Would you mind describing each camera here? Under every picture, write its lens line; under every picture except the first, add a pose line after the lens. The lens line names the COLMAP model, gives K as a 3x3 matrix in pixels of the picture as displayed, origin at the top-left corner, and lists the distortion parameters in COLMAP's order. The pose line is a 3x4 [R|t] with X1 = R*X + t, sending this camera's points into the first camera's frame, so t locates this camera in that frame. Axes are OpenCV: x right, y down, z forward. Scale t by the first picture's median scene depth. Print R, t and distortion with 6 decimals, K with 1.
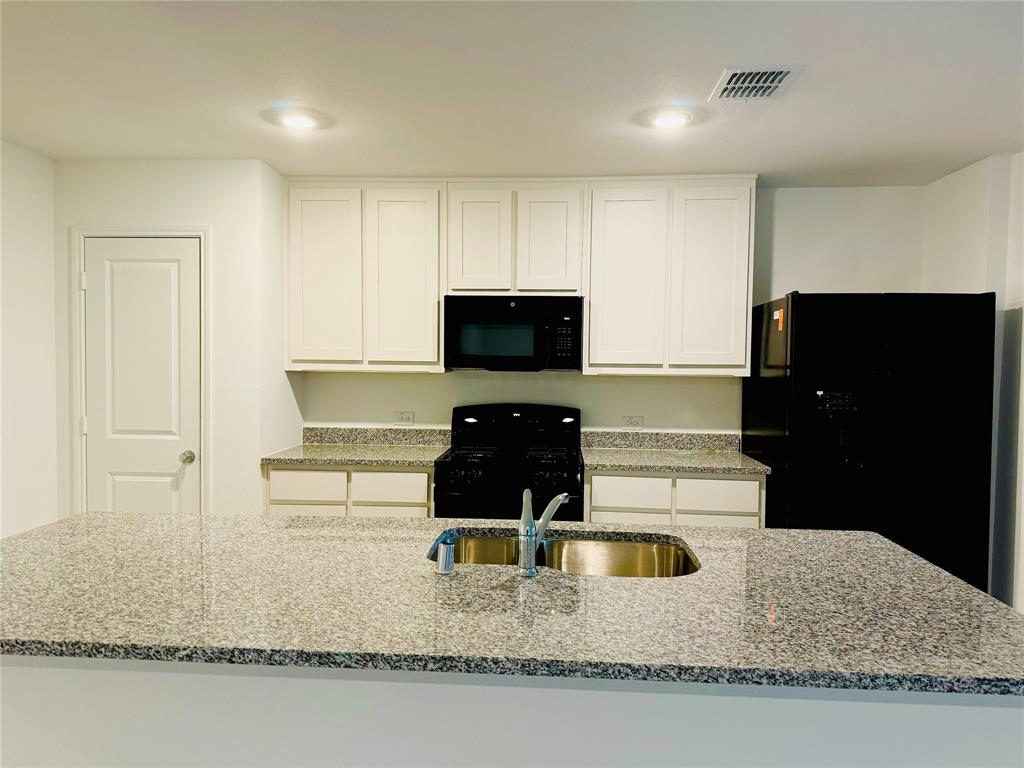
lens RADIAL K [[724.2, 0, 517.2], [0, 724.2, 379.9], [0, 0, 1]] dist [0.024332, -0.021512]
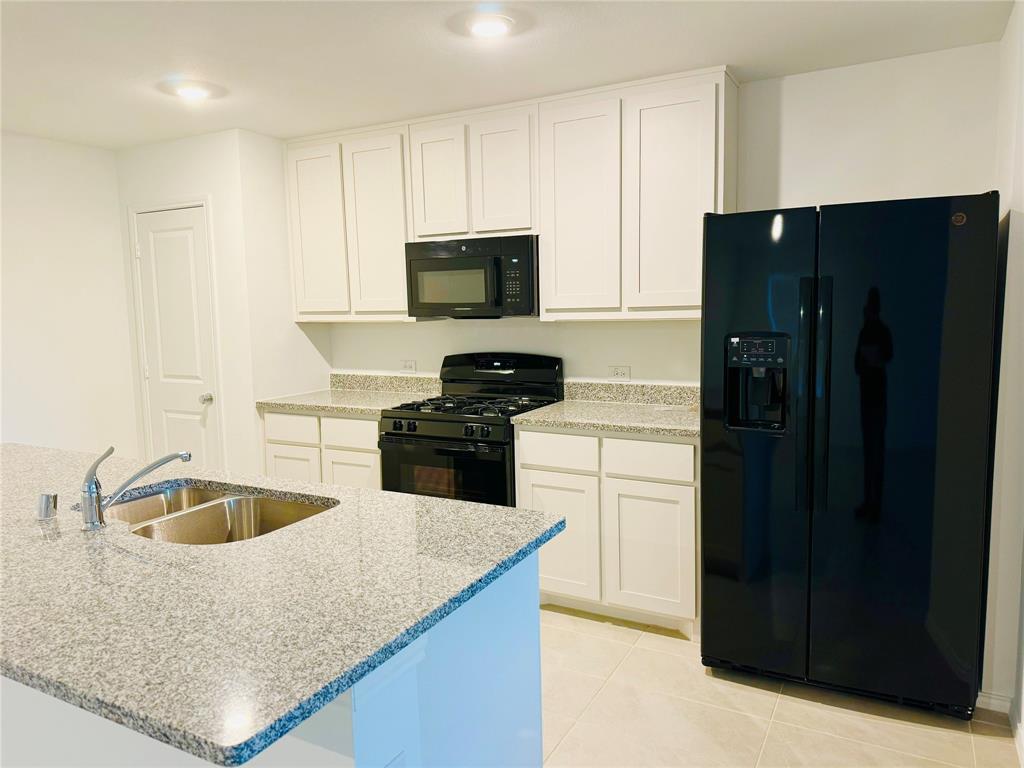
lens RADIAL K [[724.2, 0, 515.0], [0, 724.2, 380.6], [0, 0, 1]] dist [0.024332, -0.021512]
pose [[0.908204, 0.015156, -0.418253, 0.452608], [0.019128, 0.996797, 0.077655, -0.003555], [0.418090, -0.078527, 0.905005, 0.151155]]
